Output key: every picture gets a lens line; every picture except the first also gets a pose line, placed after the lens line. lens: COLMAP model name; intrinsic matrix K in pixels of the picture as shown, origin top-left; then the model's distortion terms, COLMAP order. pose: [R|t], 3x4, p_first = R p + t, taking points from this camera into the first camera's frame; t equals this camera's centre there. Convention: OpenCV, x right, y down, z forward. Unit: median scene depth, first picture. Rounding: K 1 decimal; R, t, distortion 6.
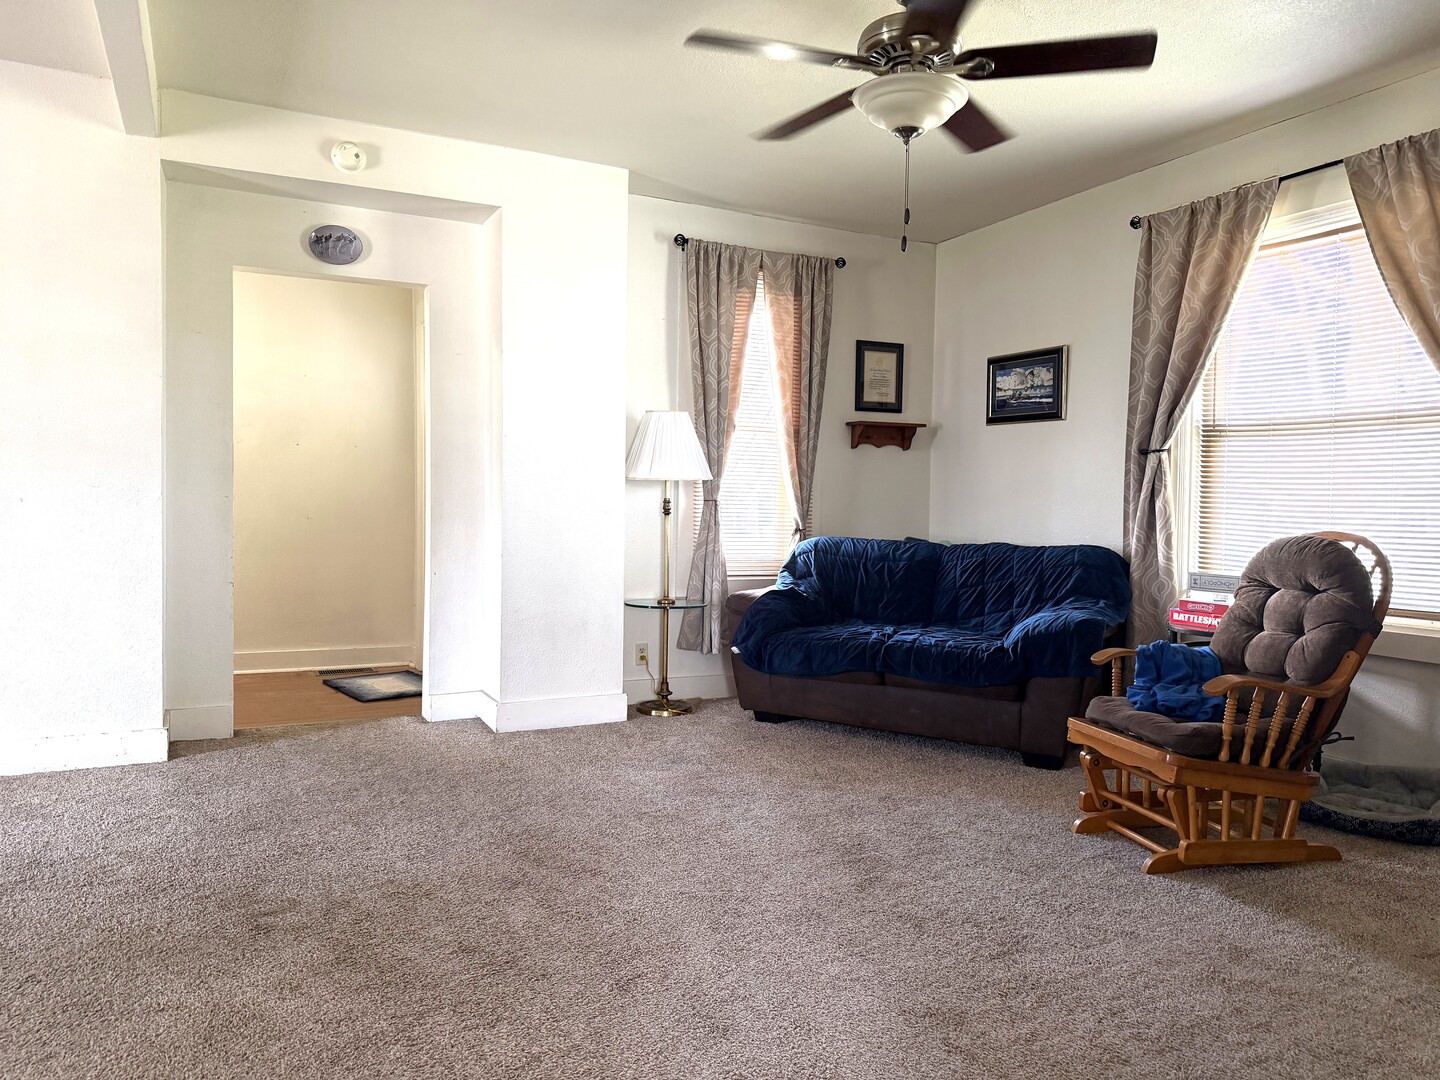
lens RADIAL K [[992.8, 0, 718.8], [0, 992.8, 555.8], [0, 0, 1]] dist [0.036318, -0.000366]
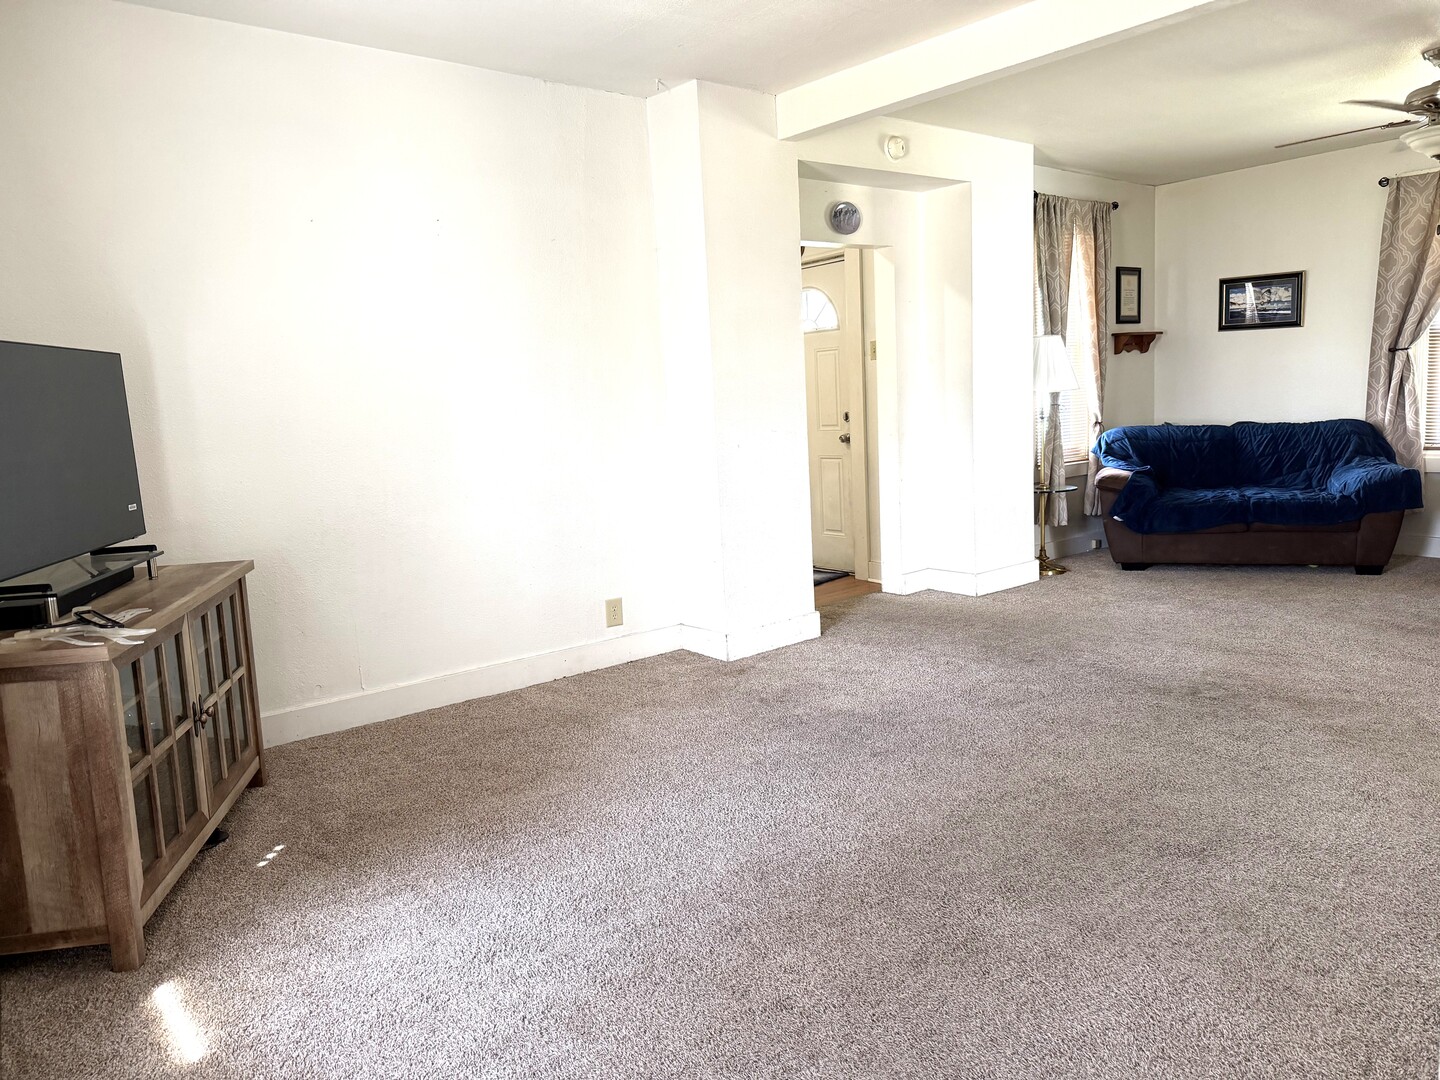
lens RADIAL K [[1063.9, 0, 720.0], [0, 1063.9, 540.0], [0, 0, 1]] dist [-0.001773, 0.066168]
pose [[0.961558, -0.099358, 0.255997, -0.792106], [0.074514, 0.991676, 0.105006, -0.059454], [-0.264299, -0.081893, 0.960958, -0.203934]]
